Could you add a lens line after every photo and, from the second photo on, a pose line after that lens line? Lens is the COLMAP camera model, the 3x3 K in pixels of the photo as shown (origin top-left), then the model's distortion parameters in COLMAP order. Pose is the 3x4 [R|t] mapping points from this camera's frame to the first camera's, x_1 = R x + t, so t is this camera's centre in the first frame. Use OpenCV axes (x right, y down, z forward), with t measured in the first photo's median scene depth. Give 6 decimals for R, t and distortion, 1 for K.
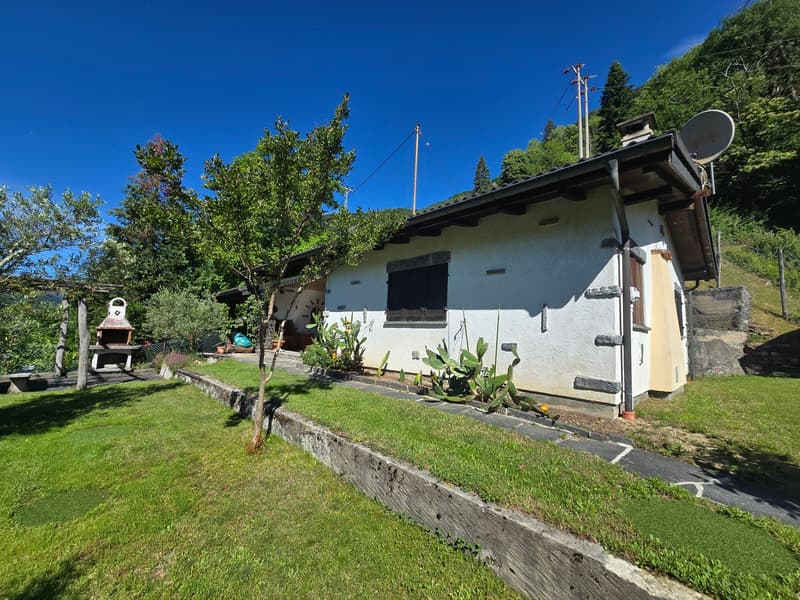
lens RADIAL K [[326.4, 0, 395.7], [0, 326.4, 303.8], [0, 0, 1]] dist [-0.000914, 0.000176]
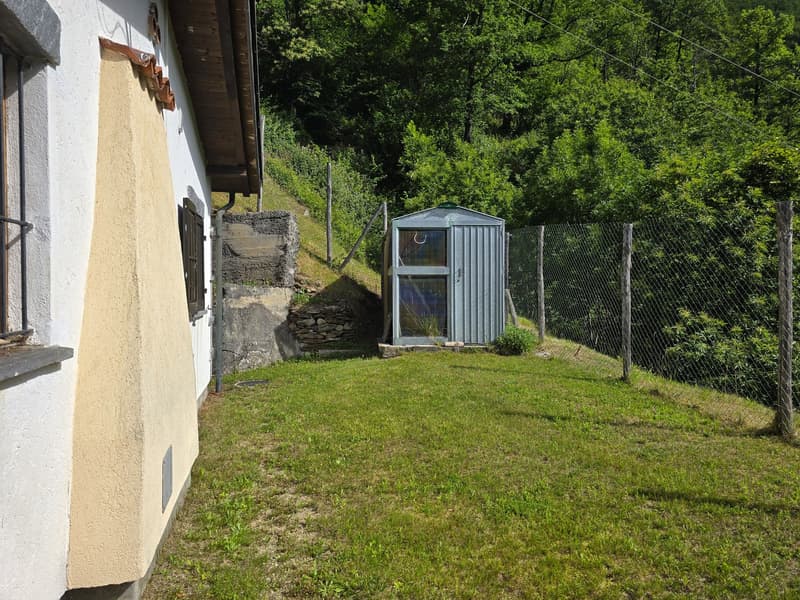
lens RADIAL K [[545.3, 0, 419.1], [0, 545.3, 299.2], [0, 0, 1]] dist [0.024653, -0.000017]
pose [[0.473904, -0.051935, 0.879044, 0.453064], [-0.067483, 0.993182, 0.095059, -0.010830], [-0.877987, -0.104369, 0.467168, 0.488693]]
